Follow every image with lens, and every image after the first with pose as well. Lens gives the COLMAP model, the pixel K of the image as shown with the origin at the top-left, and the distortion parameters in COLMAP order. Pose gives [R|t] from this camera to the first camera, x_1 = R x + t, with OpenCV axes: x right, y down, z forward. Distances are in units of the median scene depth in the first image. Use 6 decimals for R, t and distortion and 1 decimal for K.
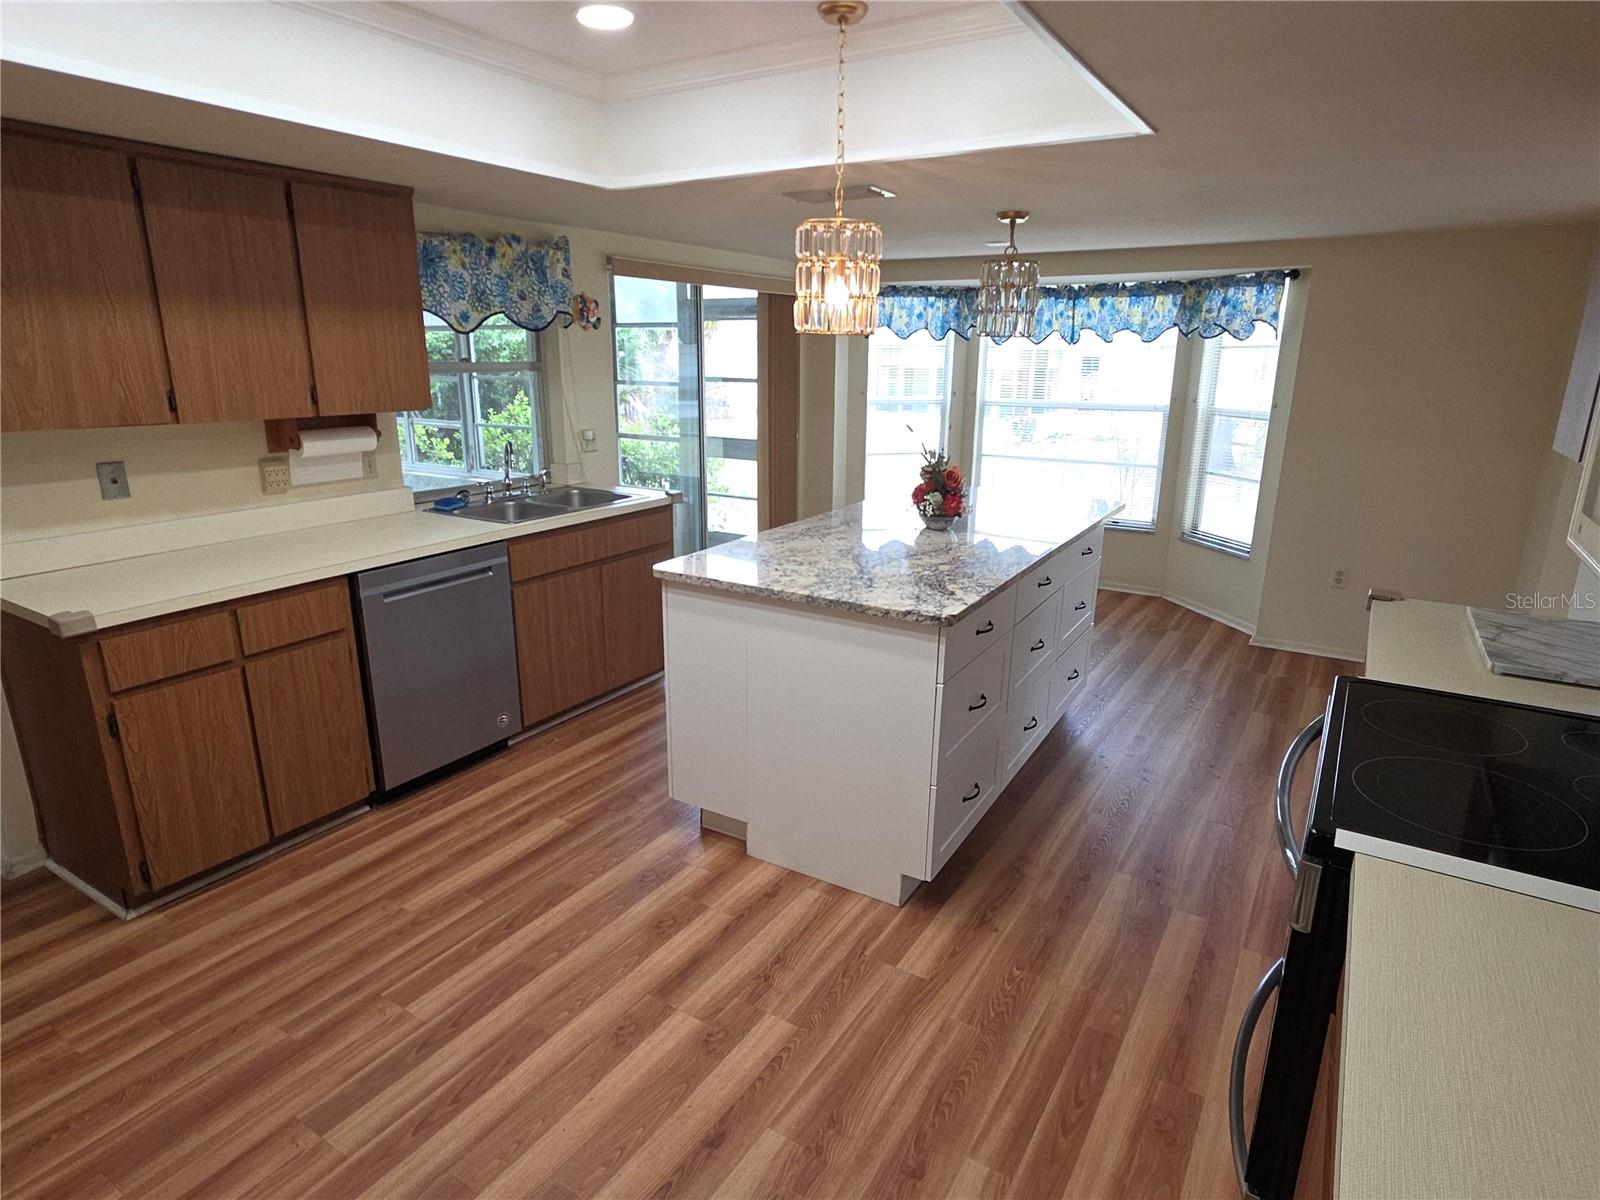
lens RADIAL K [[903.1, 0, 800.0], [0, 903.1, 600.0], [0, 0, 1]] dist [0.007371, -0.006950]
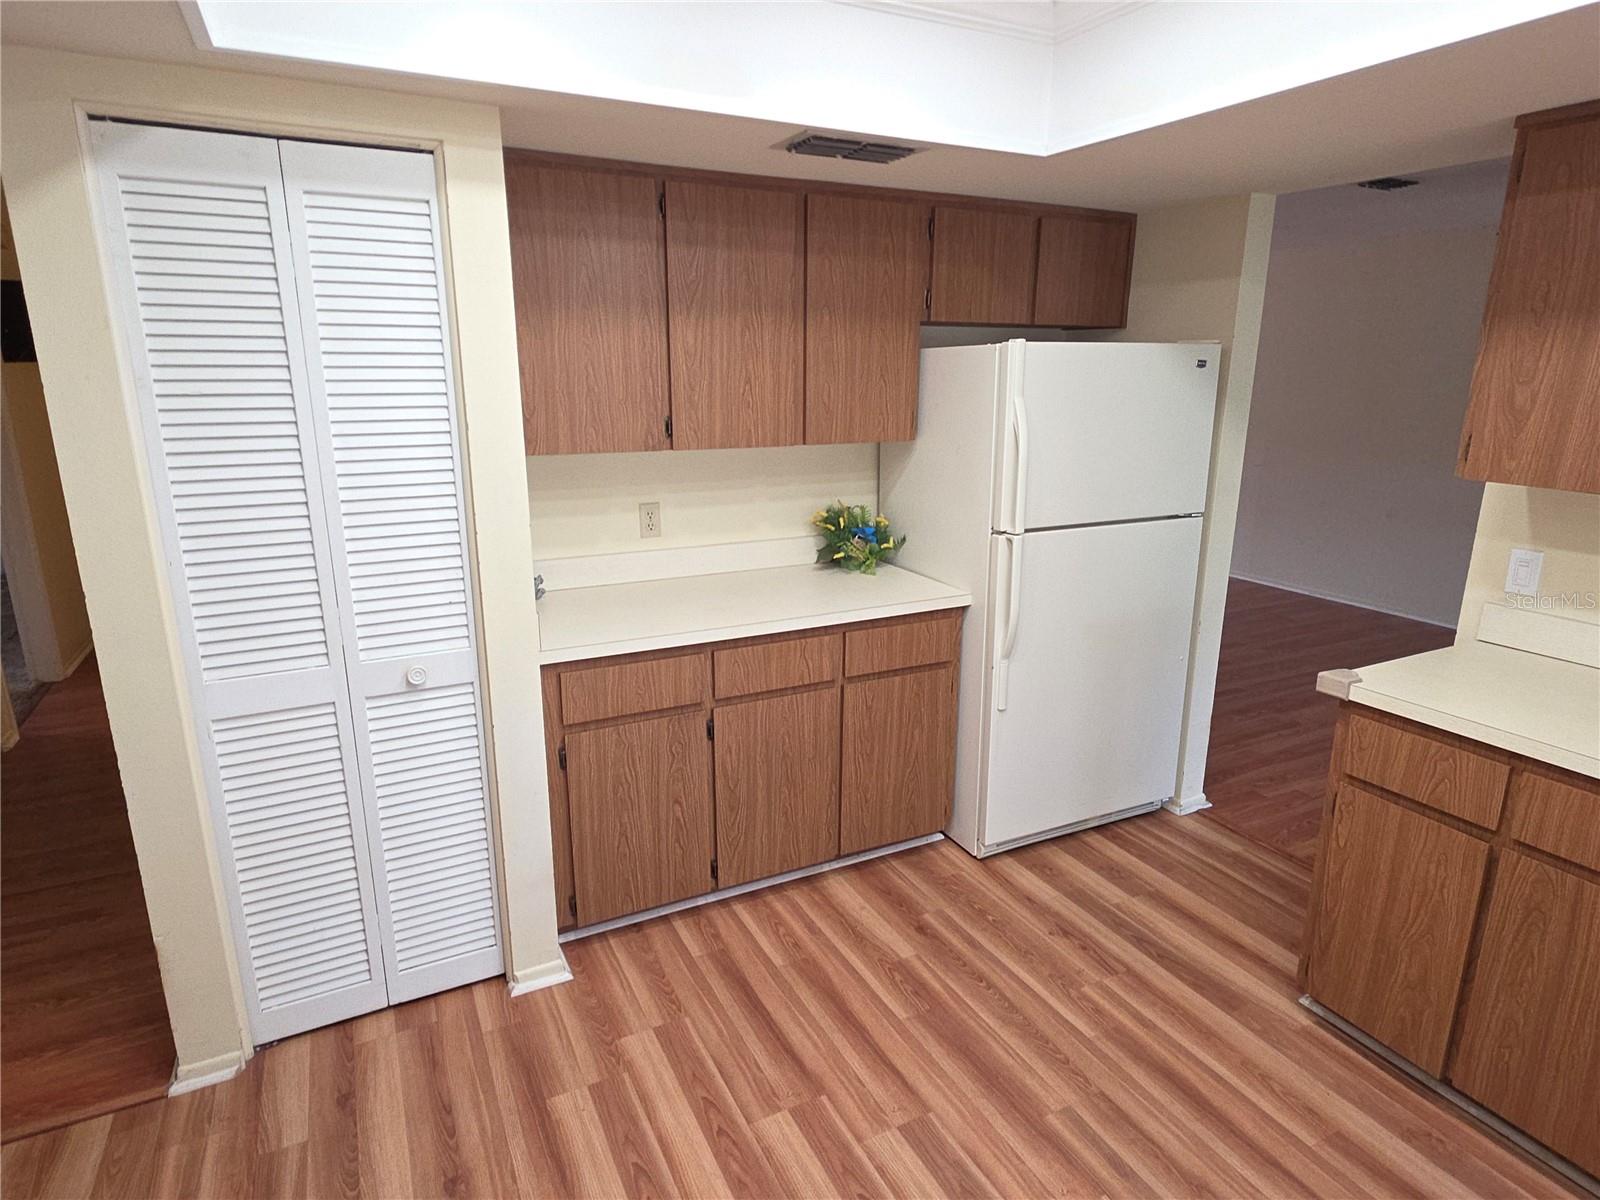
lens RADIAL K [[903.1, 0, 800.0], [0, 903.1, 600.0], [0, 0, 1]] dist [0.007371, -0.006950]
pose [[-0.519259, 0.205993, -0.829420, 0.178763], [-0.235934, 0.898247, 0.370794, -0.208921], [0.821404, 0.388226, -0.417822, 0.721744]]
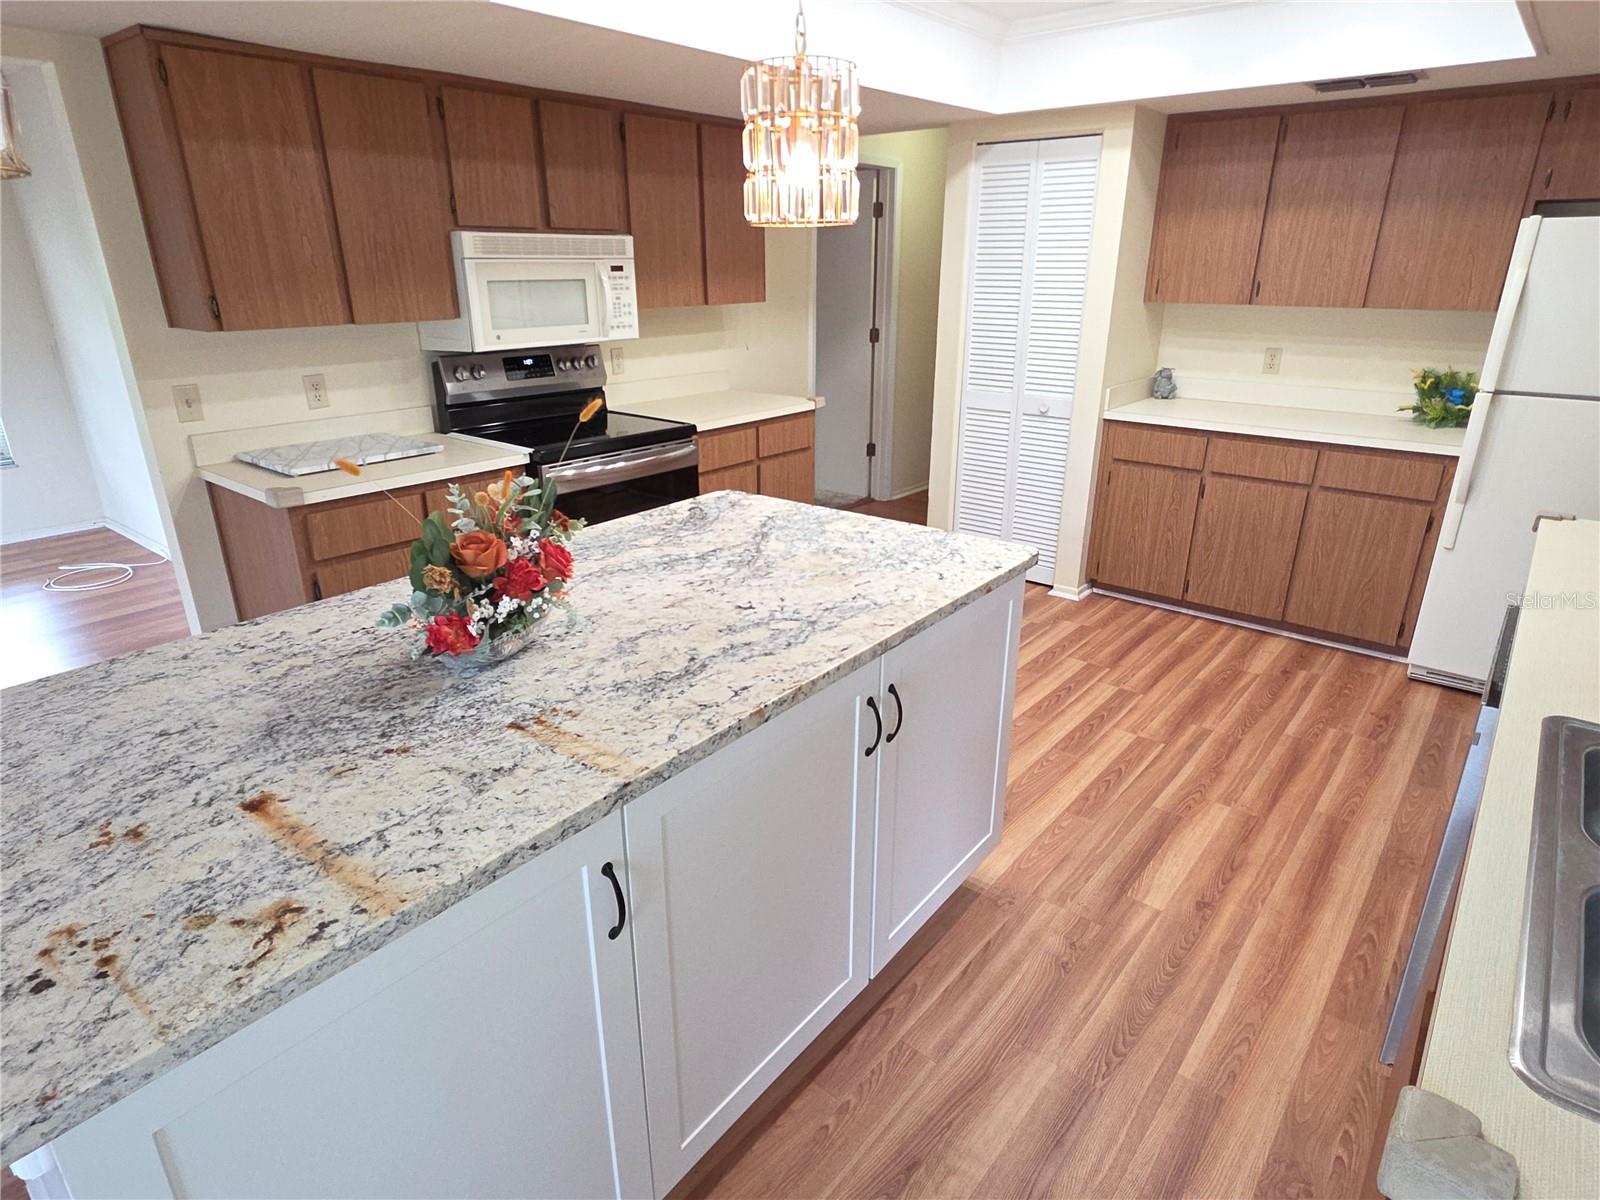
lens RADIAL K [[903.1, 0, 800.0], [0, 903.1, 600.0], [0, 0, 1]] dist [0.007371, -0.006950]
pose [[-0.991324, -0.053112, 0.120232, -0.058543], [0.028243, 0.807284, 0.589488, -0.436848], [-0.128370, 0.587769, -0.798780, 1.606302]]
